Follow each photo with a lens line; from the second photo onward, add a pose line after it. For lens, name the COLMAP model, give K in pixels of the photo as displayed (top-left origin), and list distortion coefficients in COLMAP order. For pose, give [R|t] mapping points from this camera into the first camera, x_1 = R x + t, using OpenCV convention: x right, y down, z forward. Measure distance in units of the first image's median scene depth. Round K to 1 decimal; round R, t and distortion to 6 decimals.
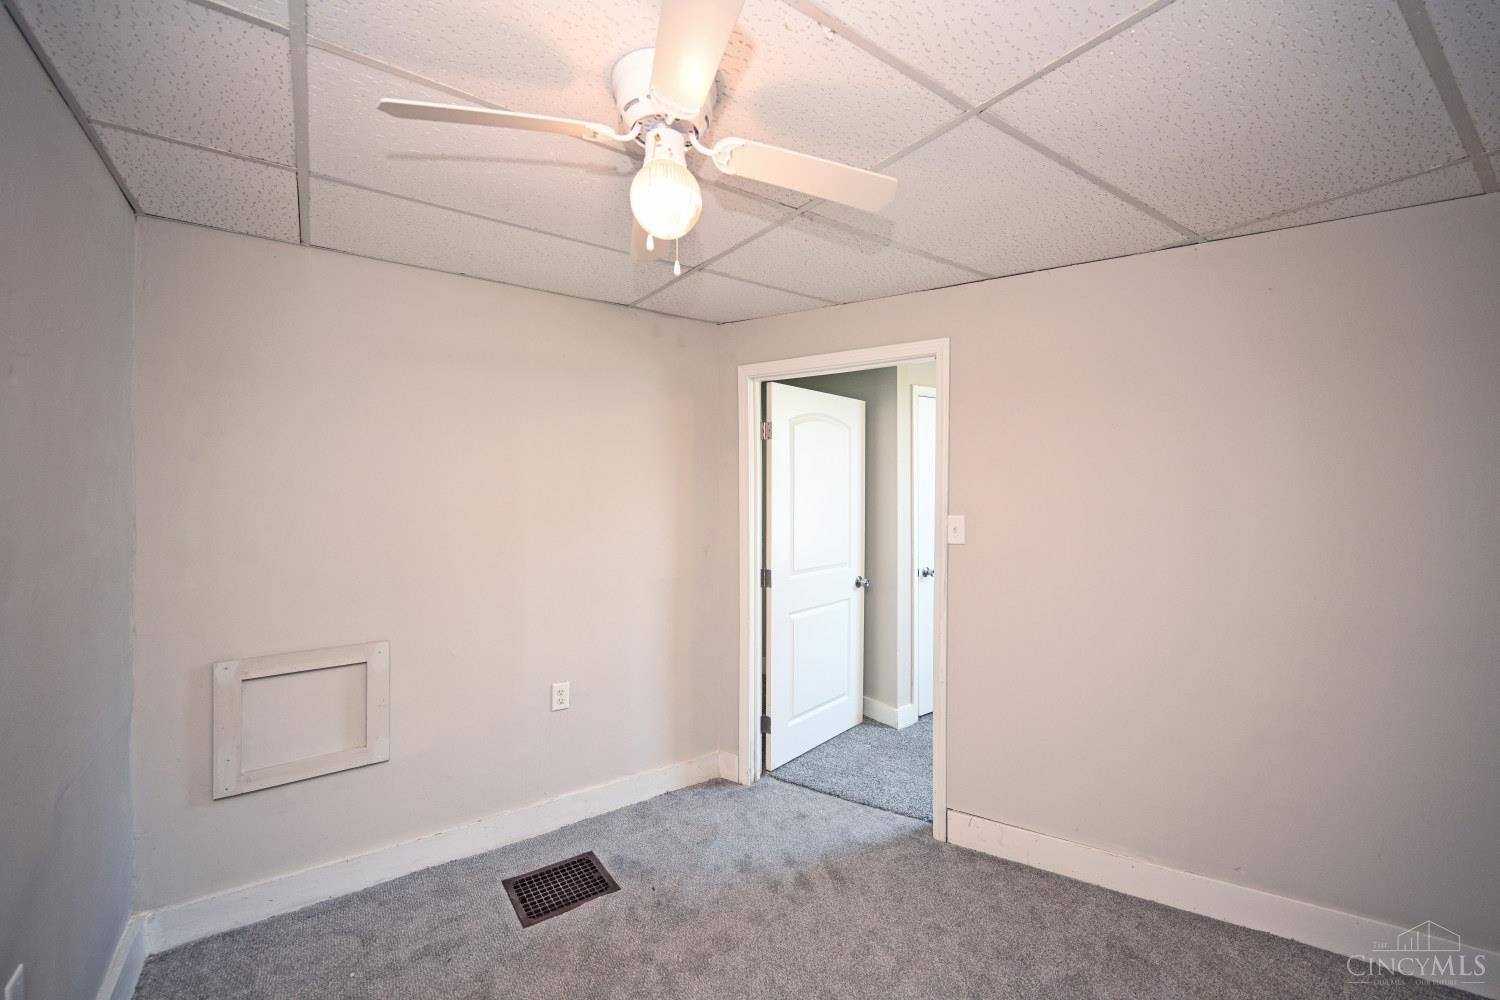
lens RADIAL K [[594.0, 0, 753.3], [0, 594.0, 497.0], [0, 0, 1]] dist [0.000005, 0.000112]
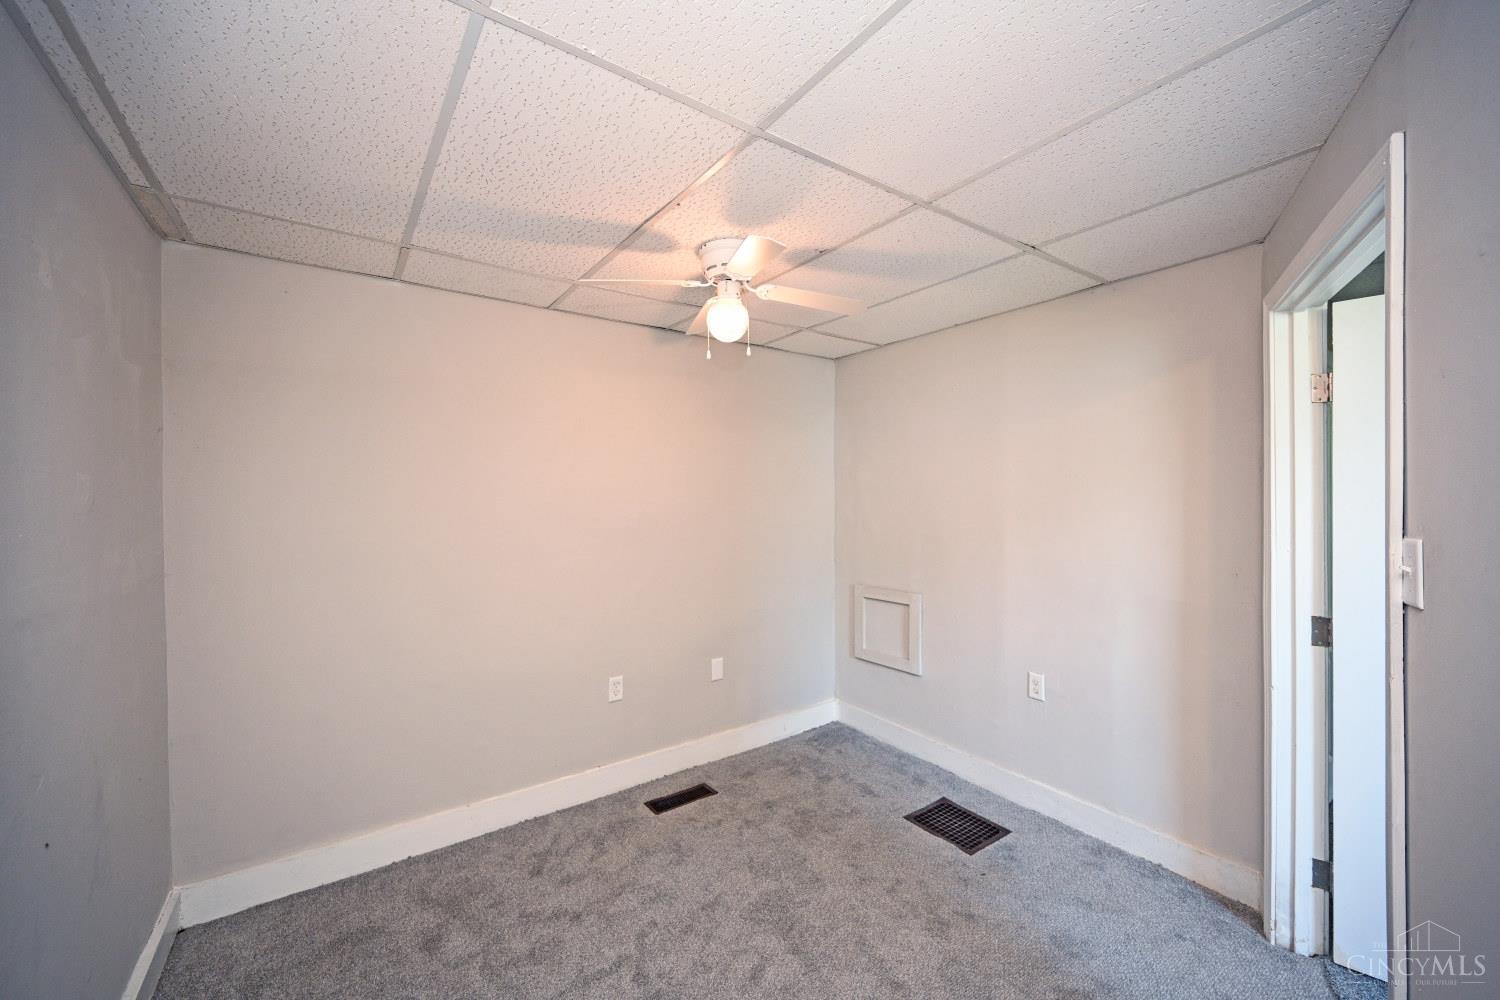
lens RADIAL K [[594.0, 0, 753.3], [0, 594.0, 497.0], [0, 0, 1]] dist [0.000005, 0.000112]
pose [[0.013127, 0.002228, -0.999911, 0.778817], [-0.005685, 0.999982, 0.002153, 0.001847], [0.999898, 0.005656, 0.013140, 0.526546]]
